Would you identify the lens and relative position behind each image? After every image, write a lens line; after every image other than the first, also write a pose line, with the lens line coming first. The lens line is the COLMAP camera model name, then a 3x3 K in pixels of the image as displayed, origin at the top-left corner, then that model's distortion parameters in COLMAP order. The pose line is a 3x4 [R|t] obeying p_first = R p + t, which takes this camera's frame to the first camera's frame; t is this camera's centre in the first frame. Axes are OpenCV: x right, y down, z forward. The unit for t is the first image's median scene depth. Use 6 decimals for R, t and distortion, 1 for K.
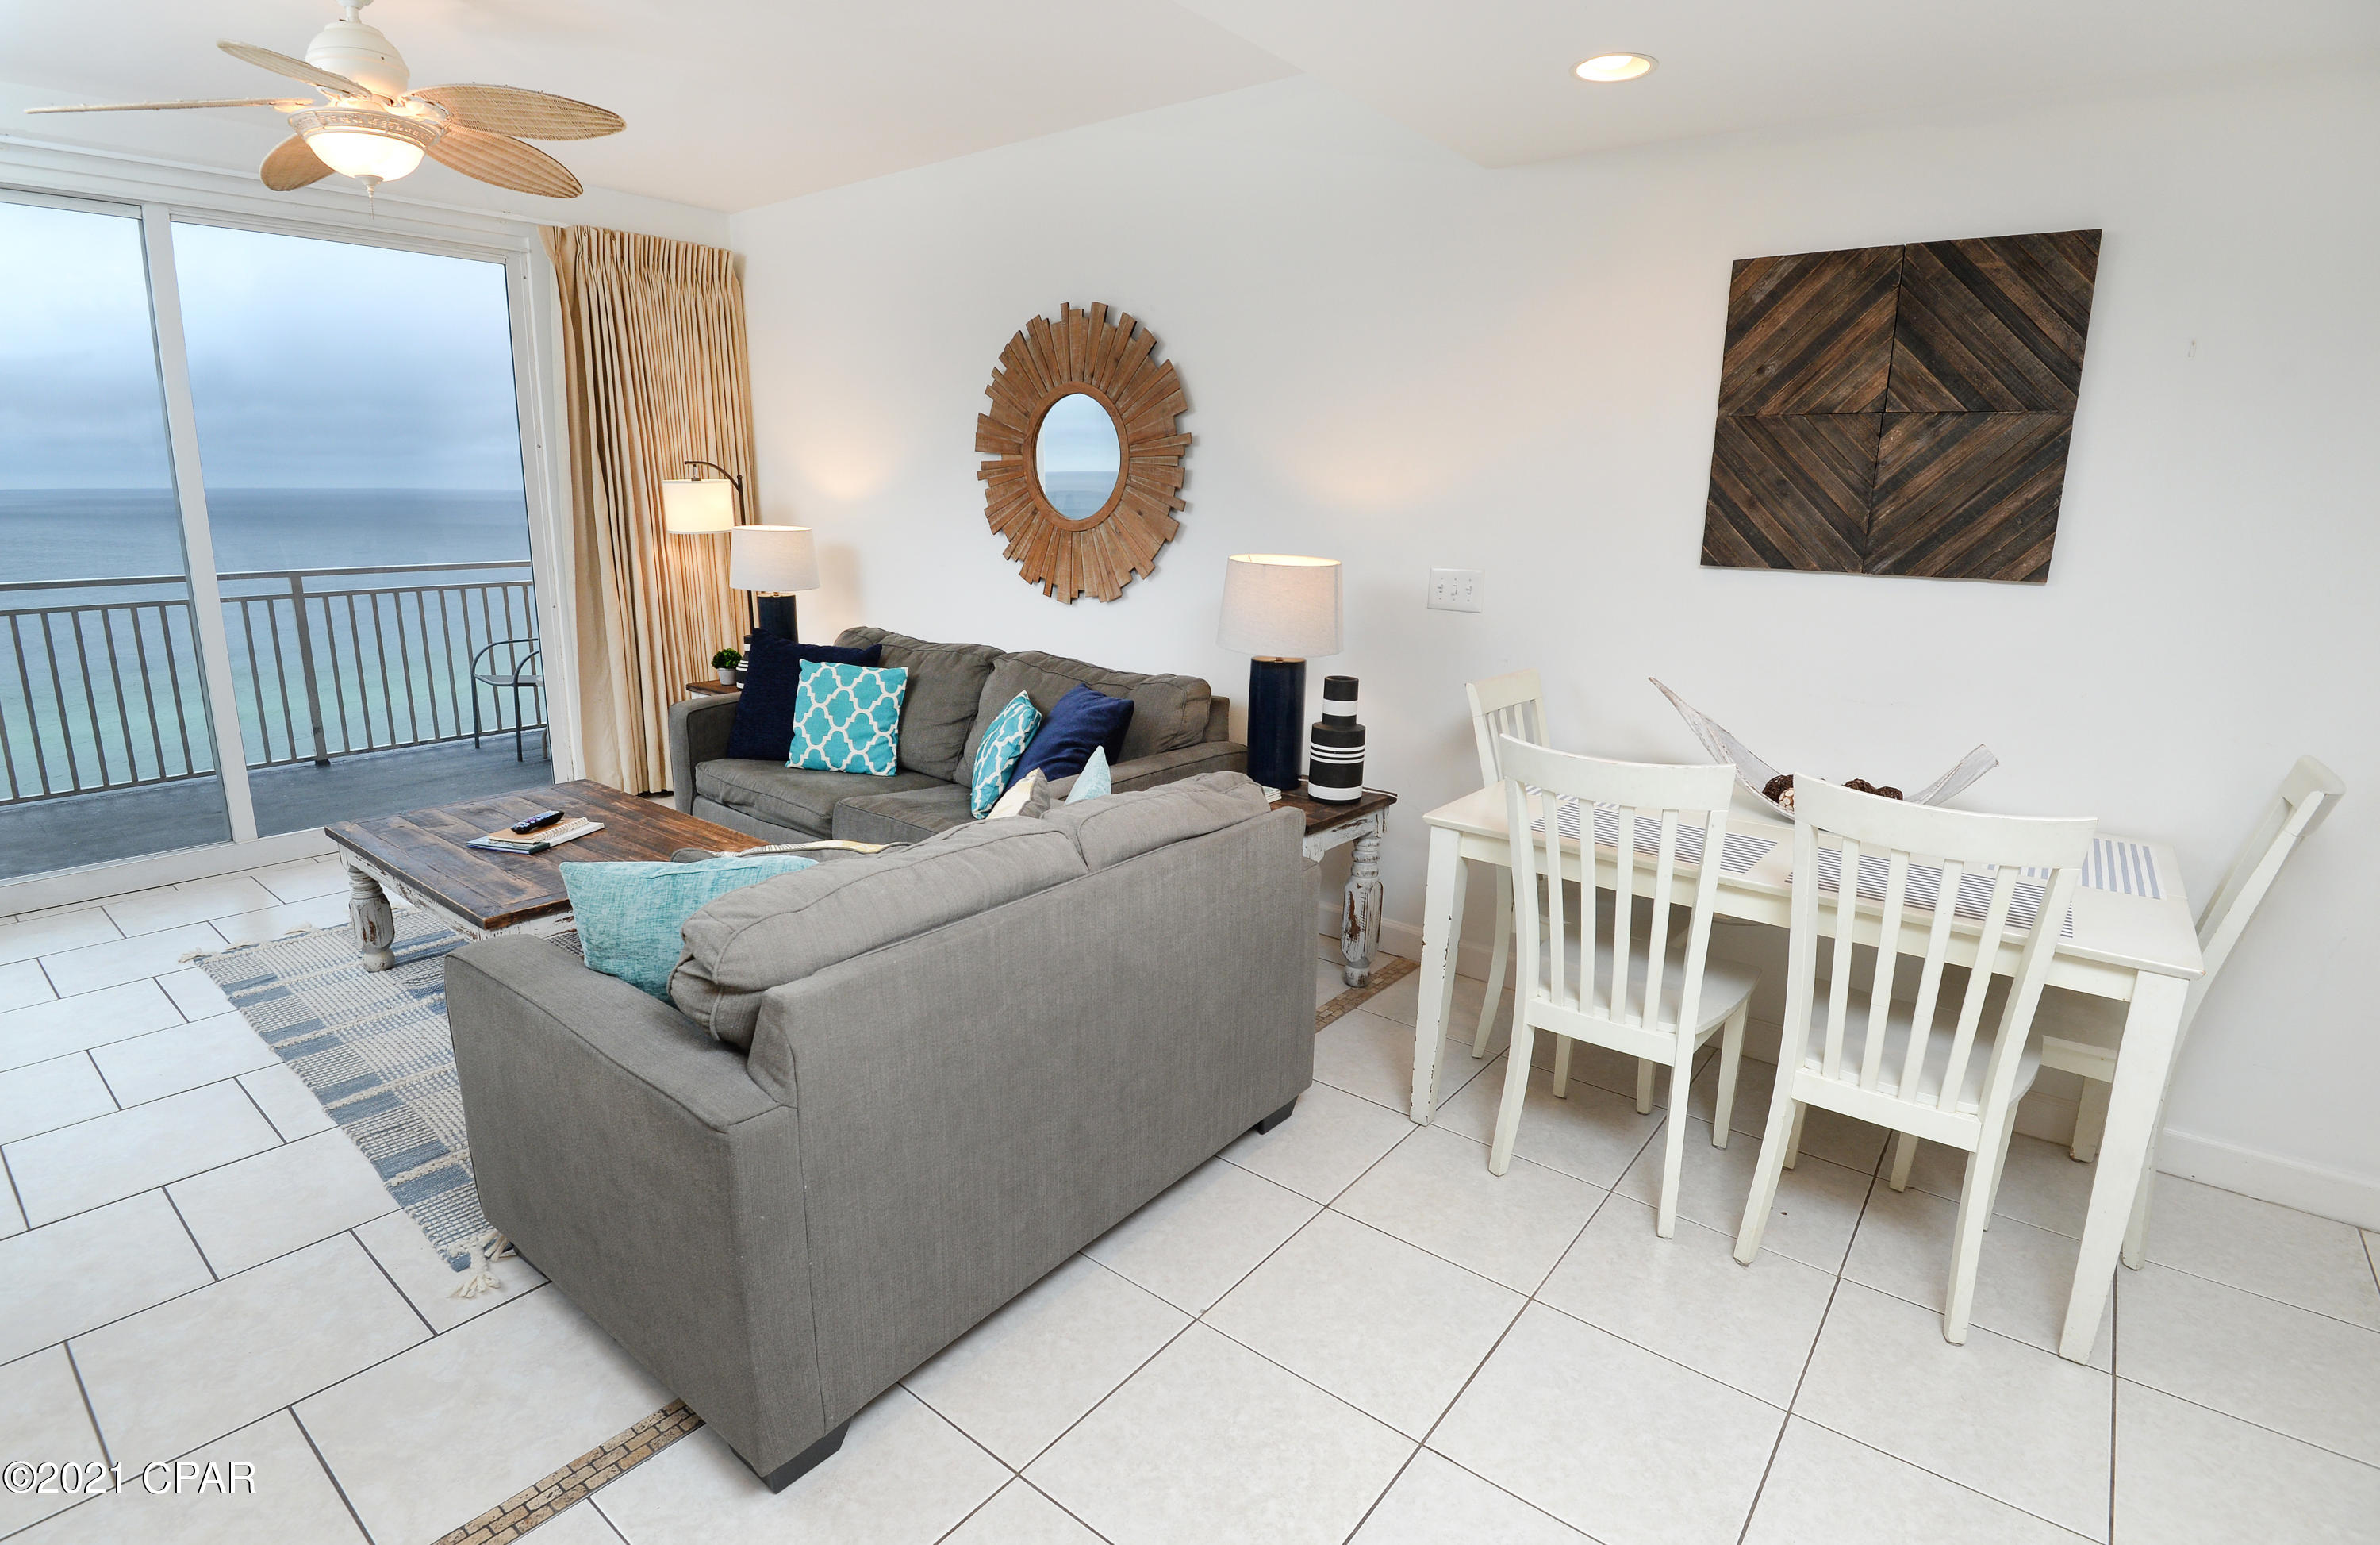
lens RADIAL K [[1141.8, 0, 1131.8], [0, 1141.8, 776.4], [0, 0, 1]] dist [0.003429, -0.035755]
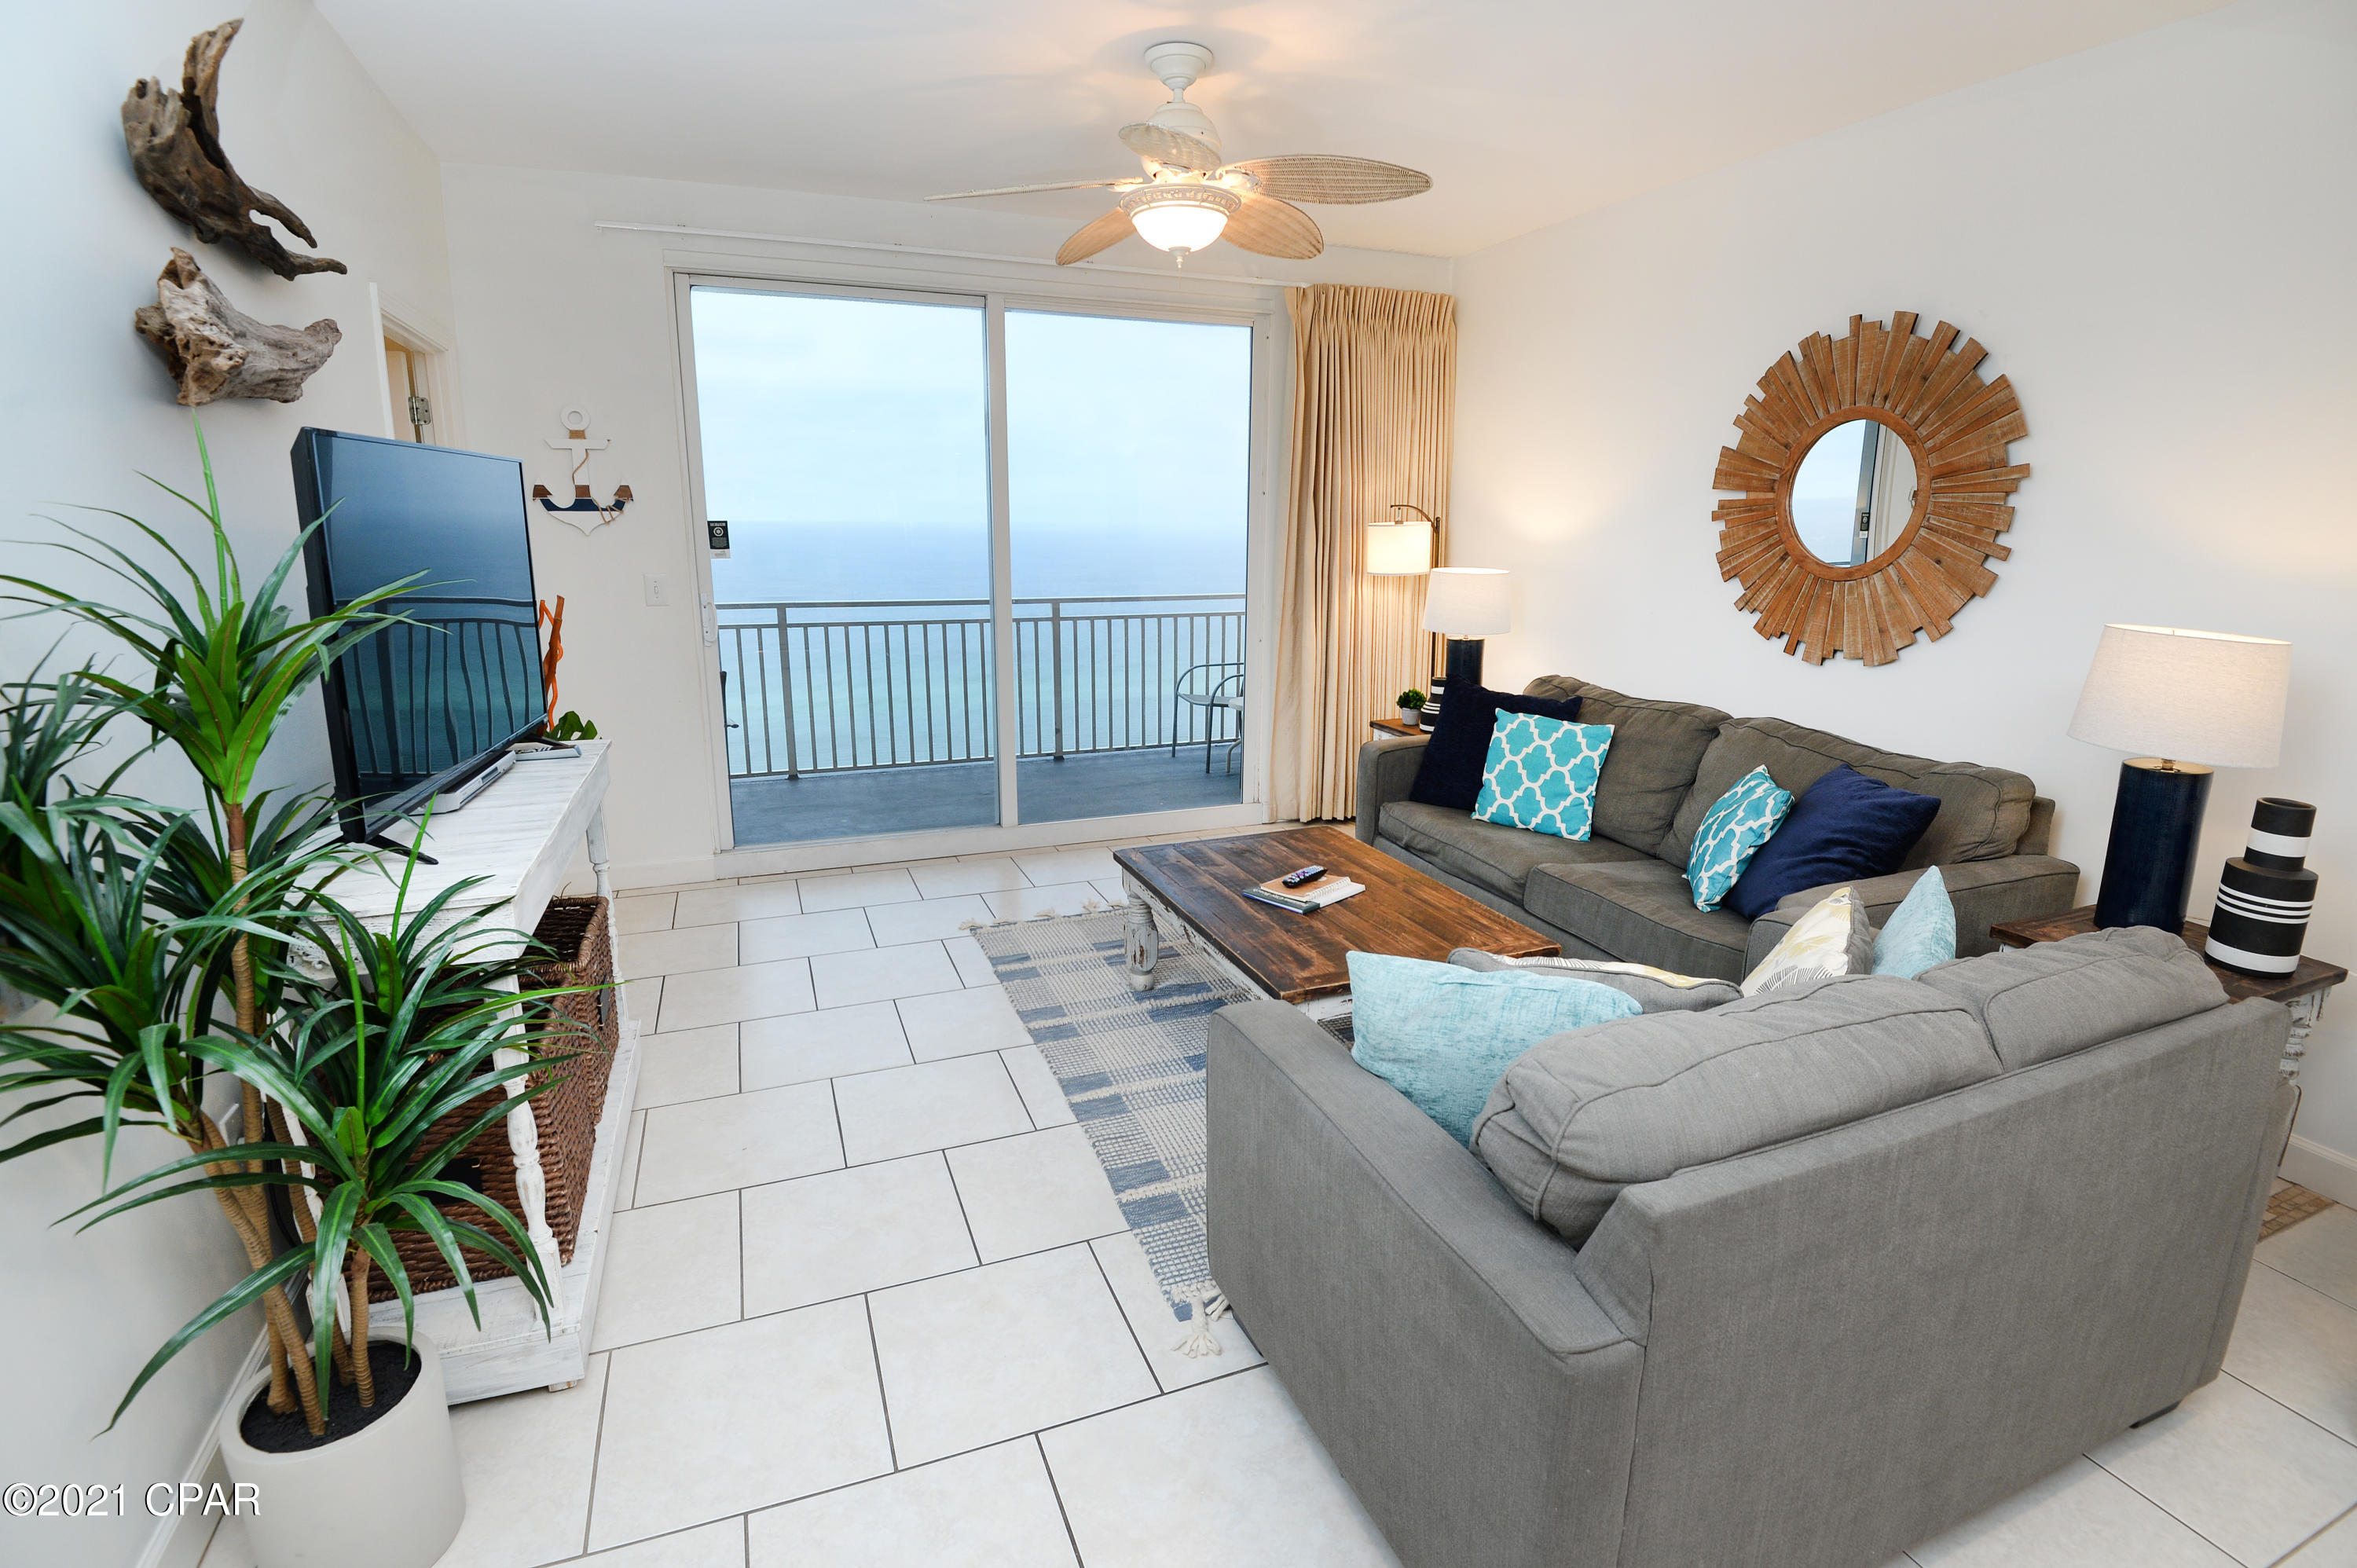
lens RADIAL K [[1093.1, 0, 1159.9], [0, 1093.1, 785.5], [0, 0, 1]] dist [-0.002946, -0.025103]
pose [[0.870361, 0.105674, -0.480941, -0.090593], [-0.110495, 0.993707, 0.018378, -0.024132], [0.479857, 0.037146, 0.876560, 0.056976]]
